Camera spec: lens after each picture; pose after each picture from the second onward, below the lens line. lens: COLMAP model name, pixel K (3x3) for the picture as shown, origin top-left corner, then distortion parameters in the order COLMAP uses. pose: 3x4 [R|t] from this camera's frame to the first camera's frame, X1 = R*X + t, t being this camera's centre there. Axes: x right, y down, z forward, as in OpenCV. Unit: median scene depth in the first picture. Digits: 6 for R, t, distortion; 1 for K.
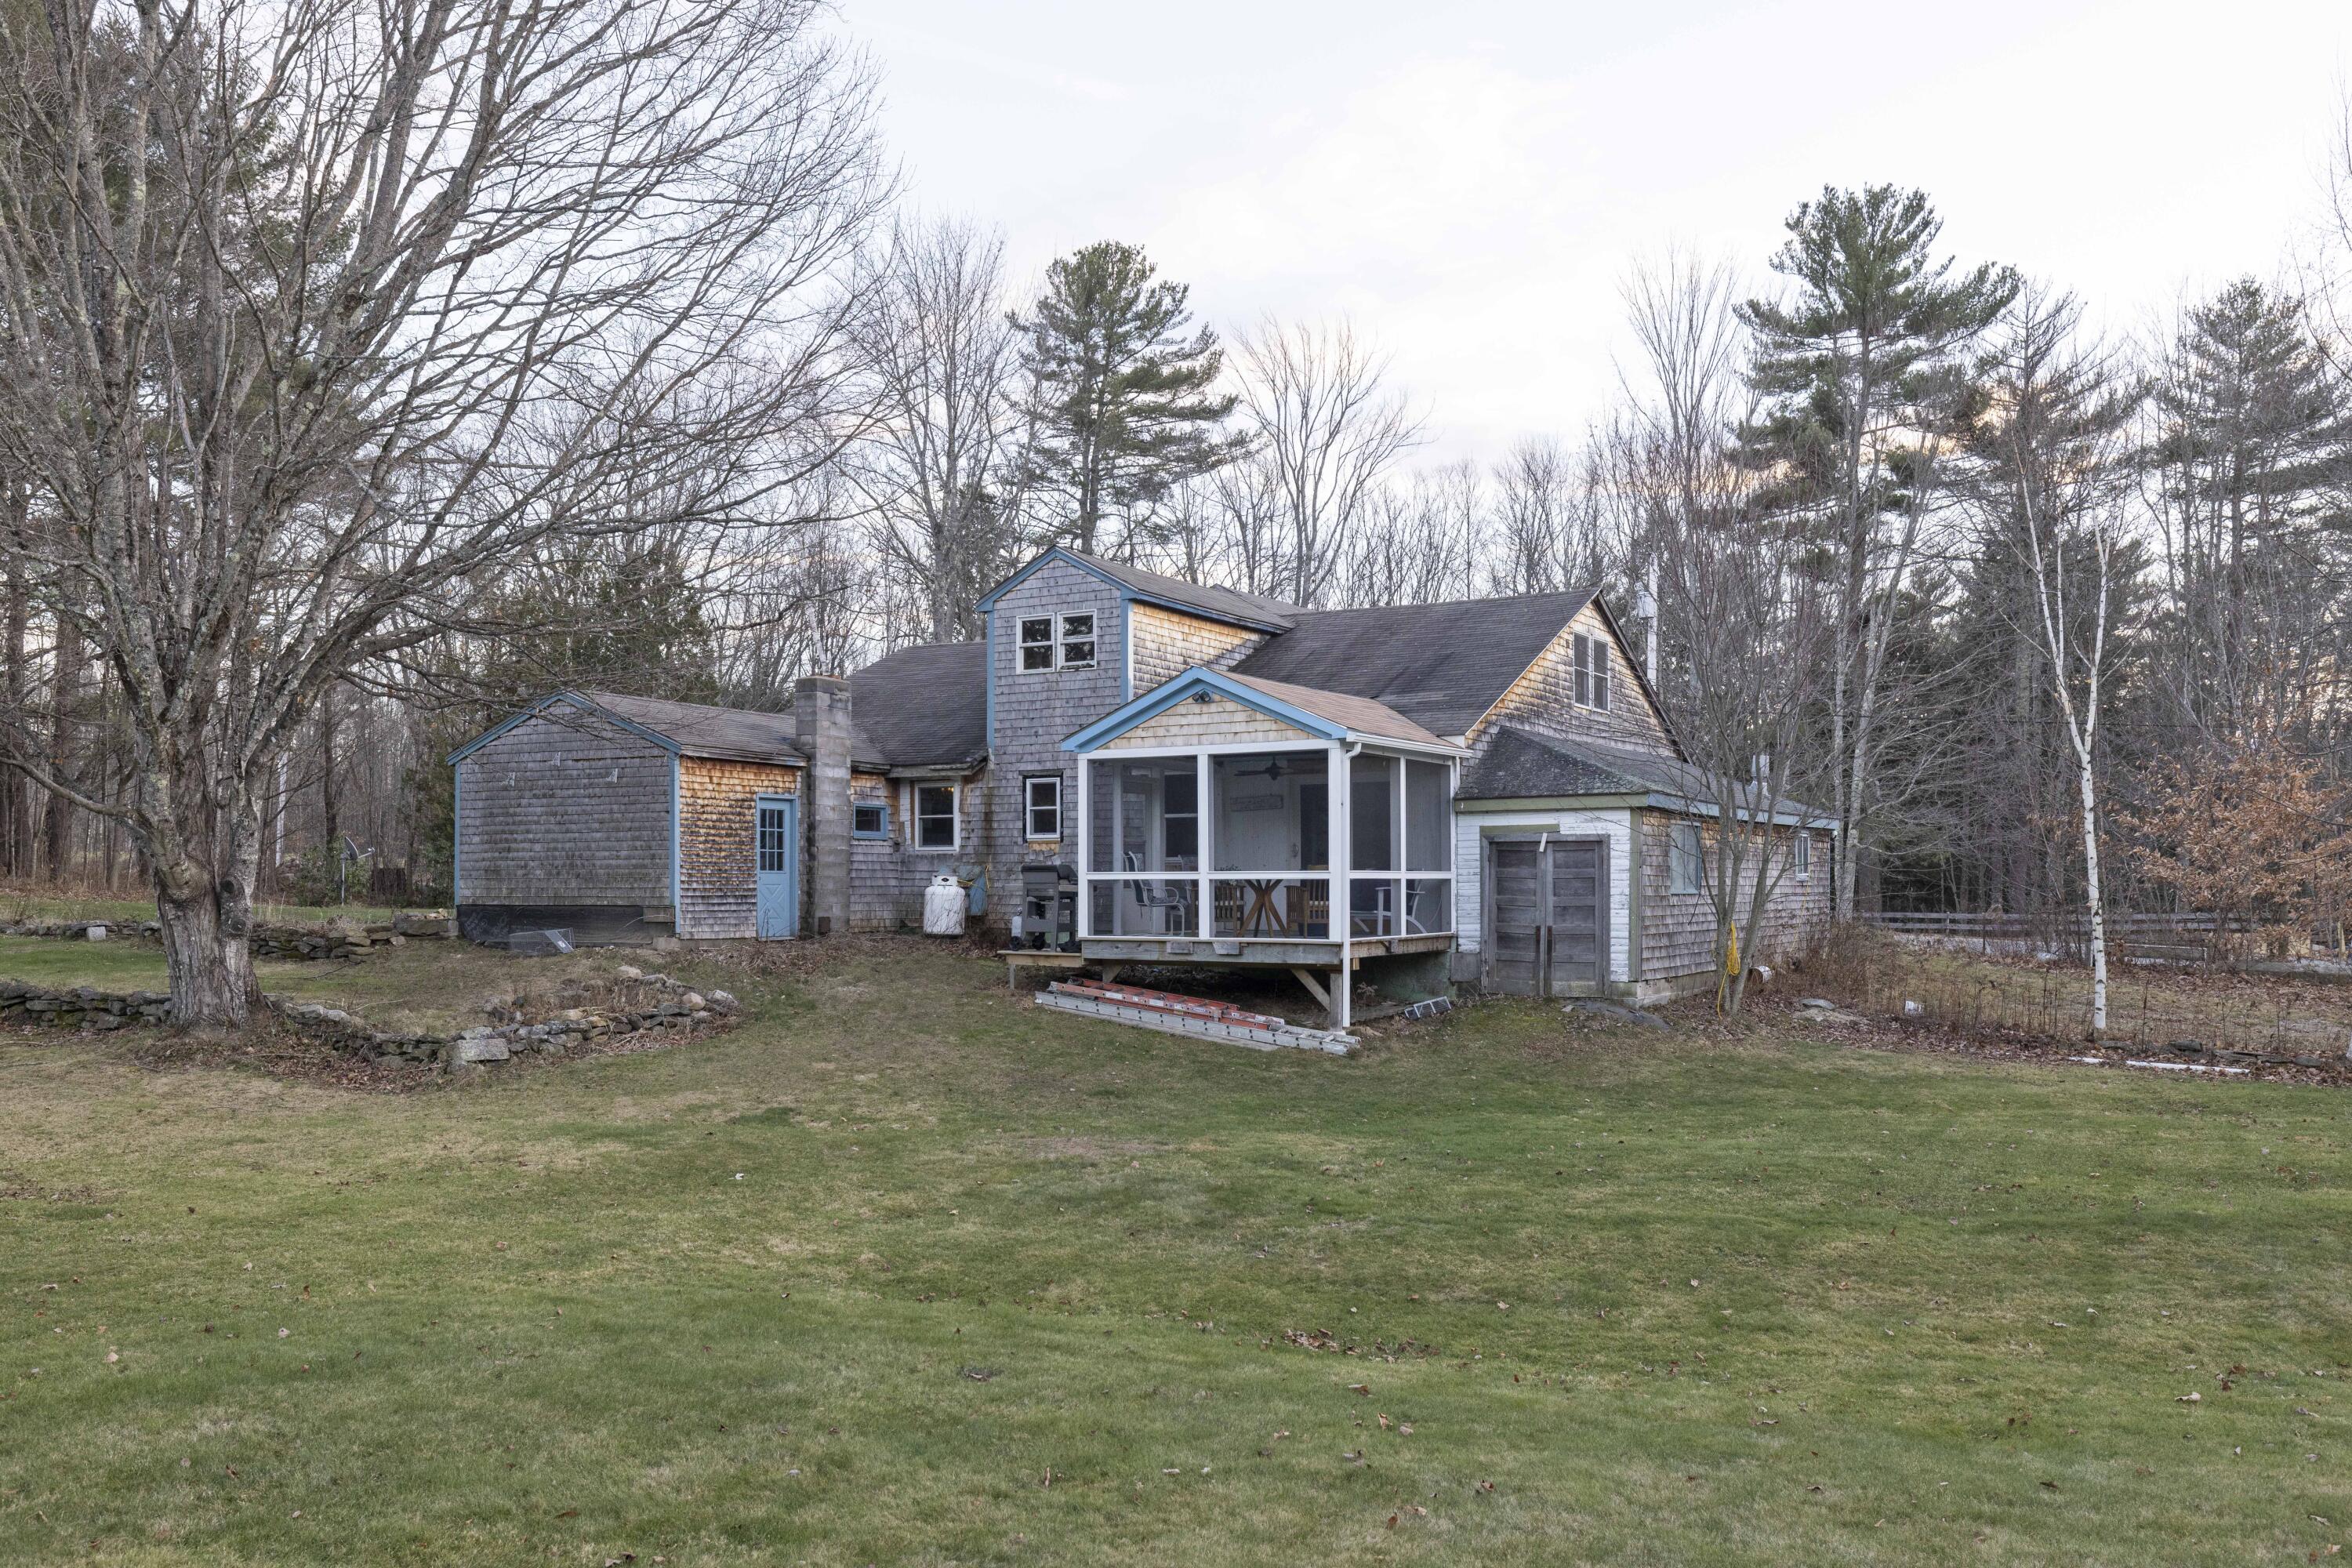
lens RADIAL K [[1787.4, 0, 1173.5], [0, 1787.4, 798.1], [0, 0, 1]] dist [-0.001422, -0.001432]
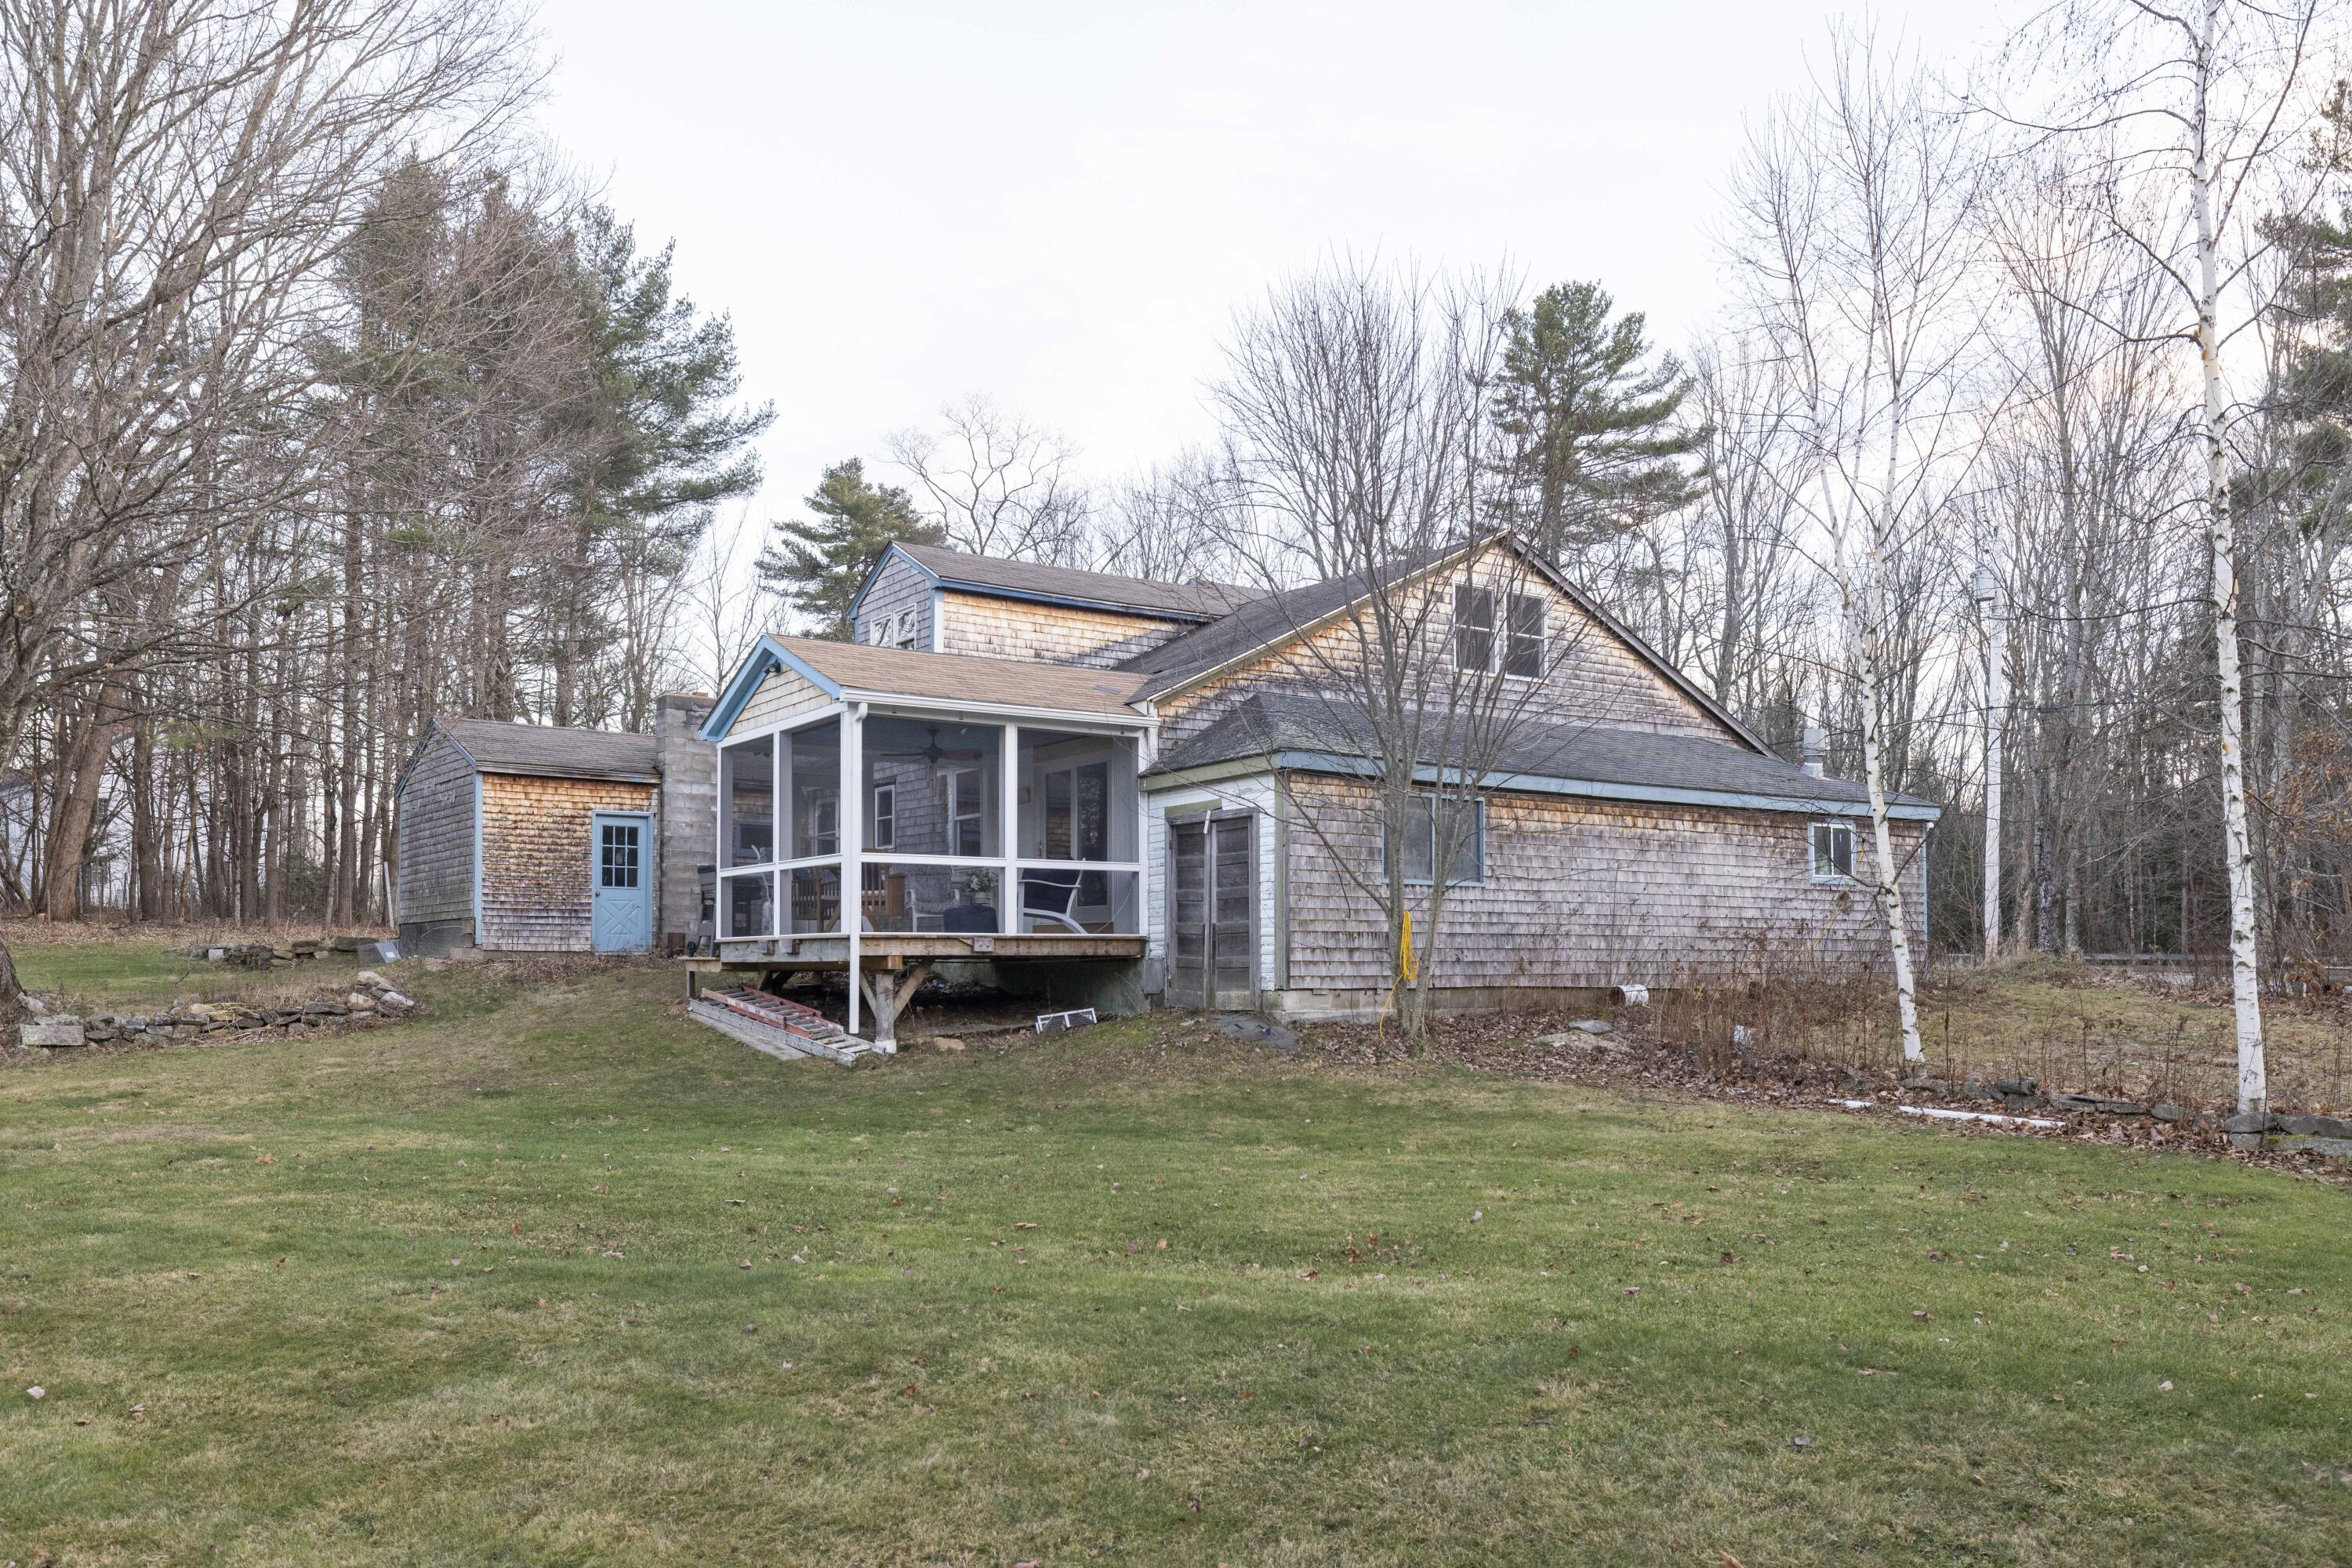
lens RADIAL K [[1698.4, 0, 1176.5], [0, 1698.4, 853.7], [0, 0, 1]] dist [-0.006192, -0.004924]
pose [[0.911792, -0.028897, -0.409634, 0.471746], [0.021256, 0.999505, -0.023195, 0.052541], [0.410102, 0.012442, 0.911955, 0.260720]]
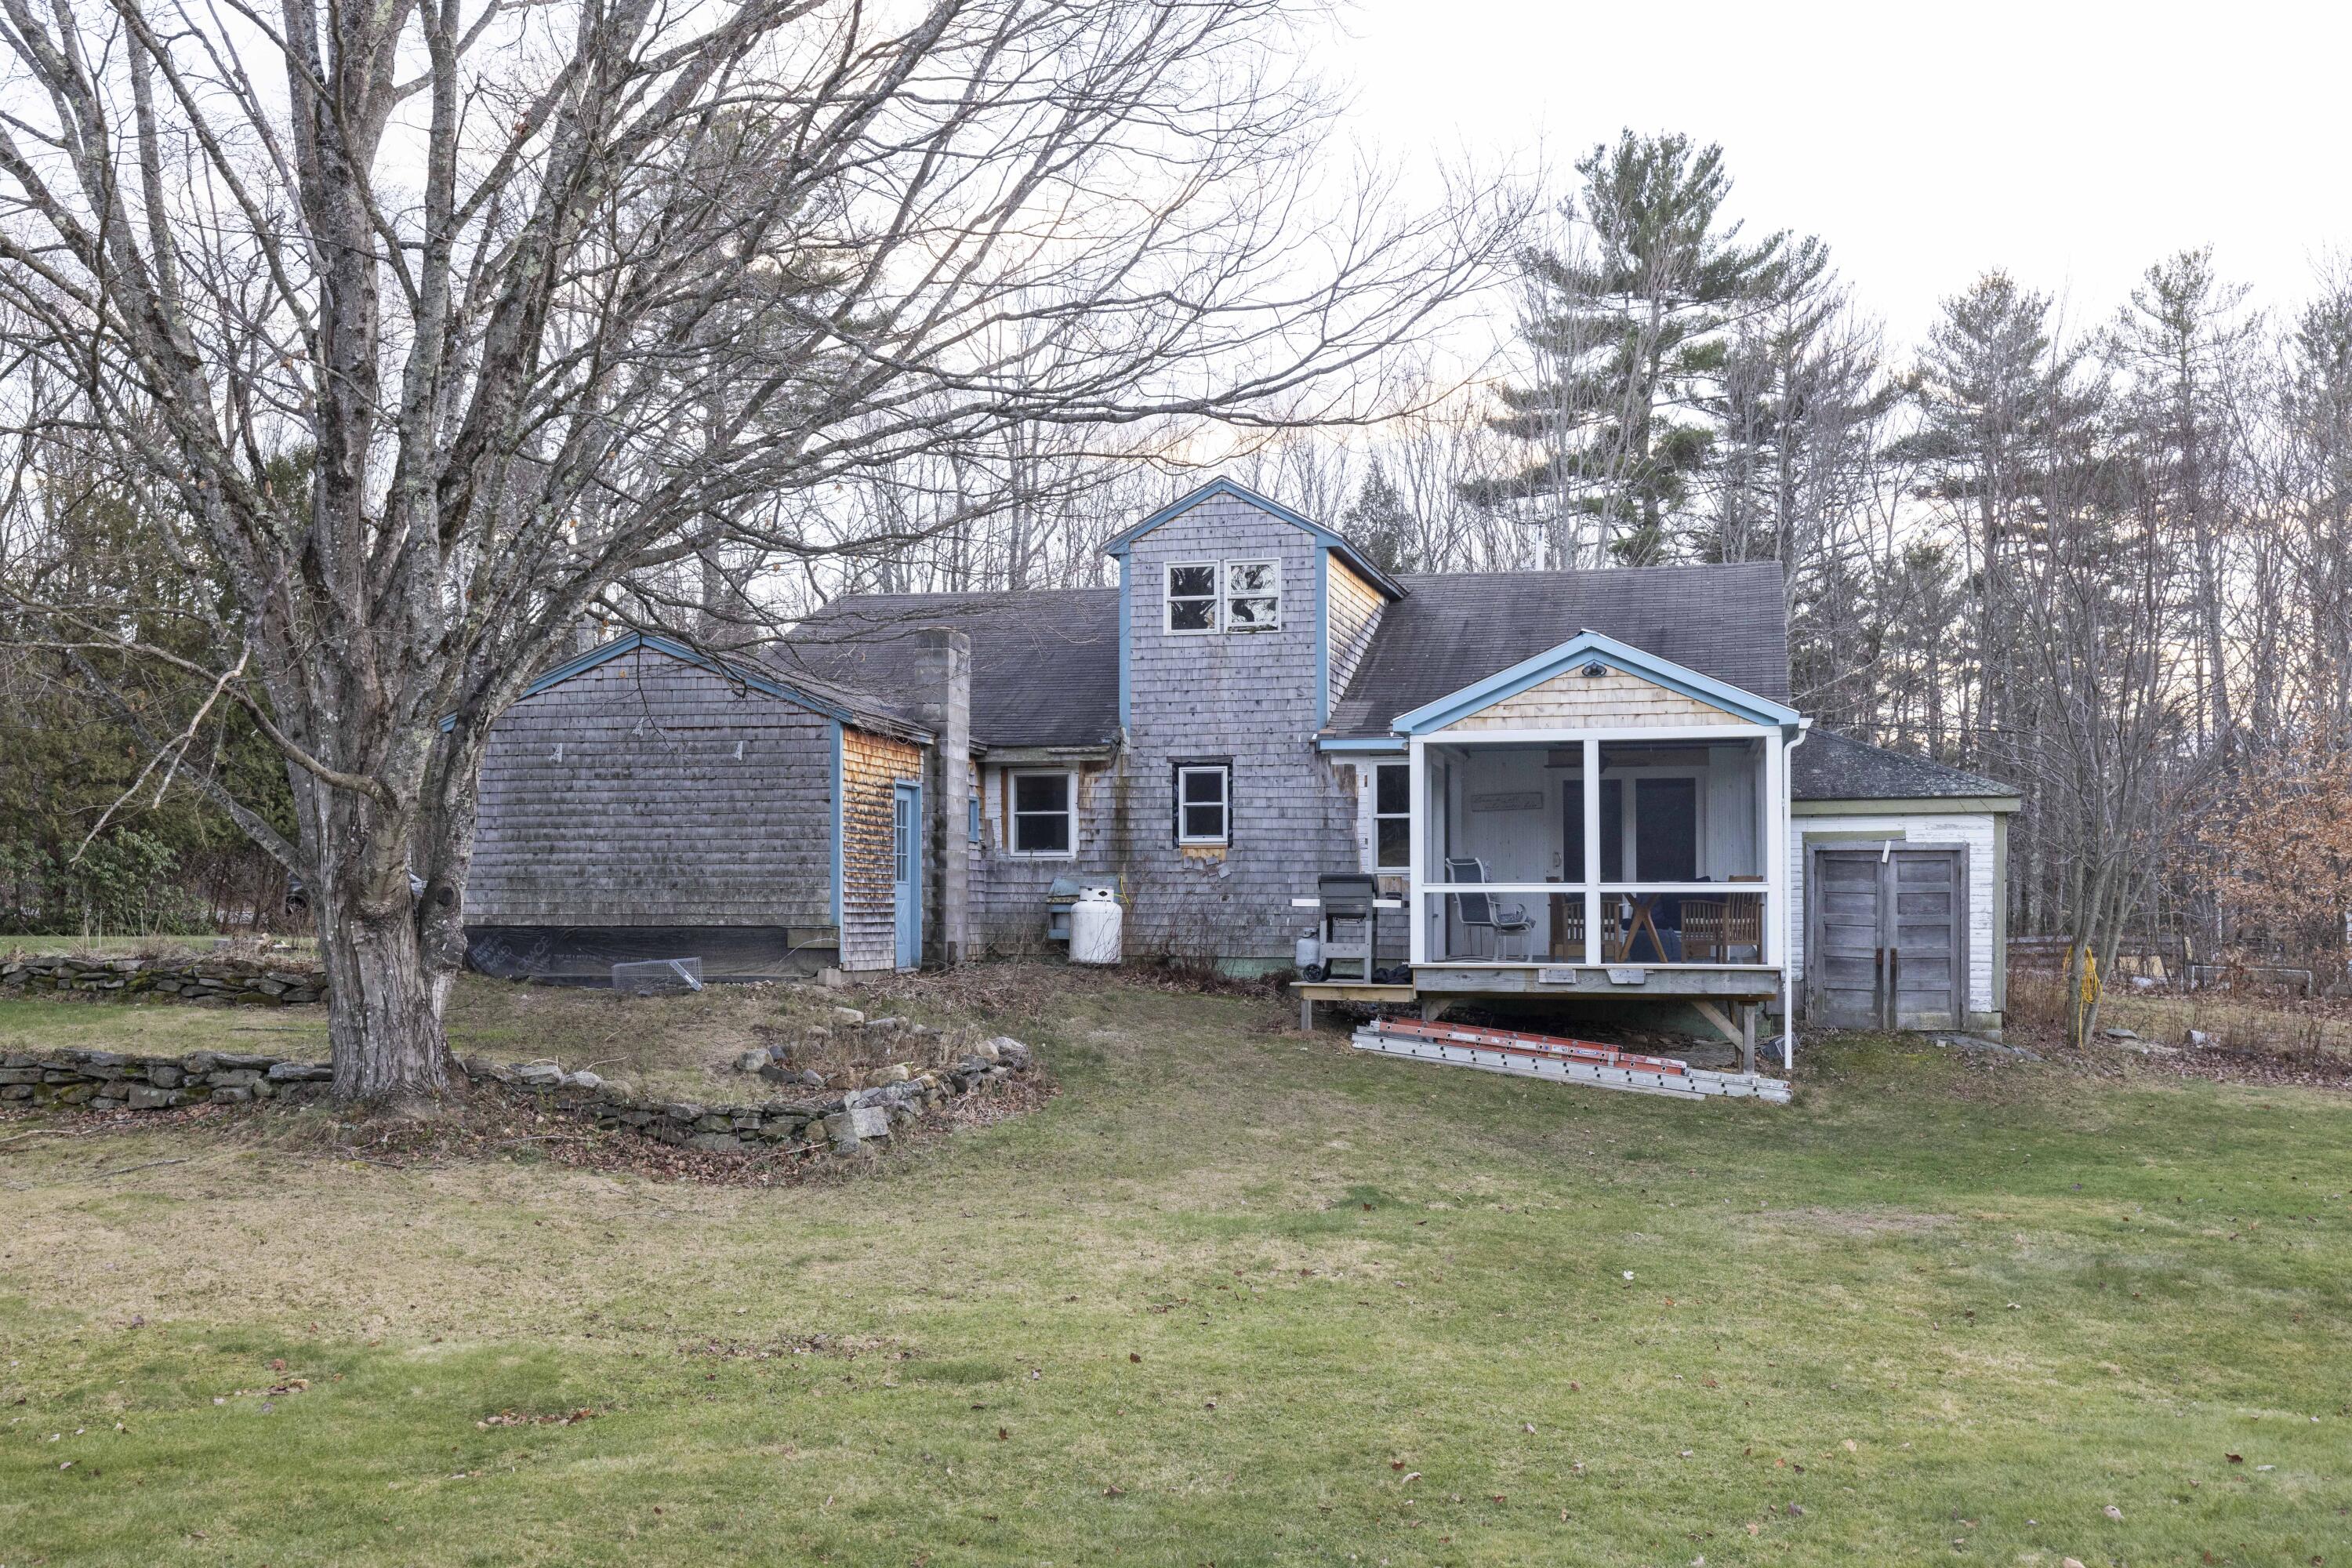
lens RADIAL K [[2129.1, 0, 1177.5], [0, 2129.1, 782.6], [0, 0, 1]] dist [0.005776, 0.004321]
pose [[0.959167, 0.018356, 0.282243, -0.379473], [-0.015233, 0.999796, -0.013255, 0.009408], [-0.282429, 0.008415, 0.959251, 0.099987]]
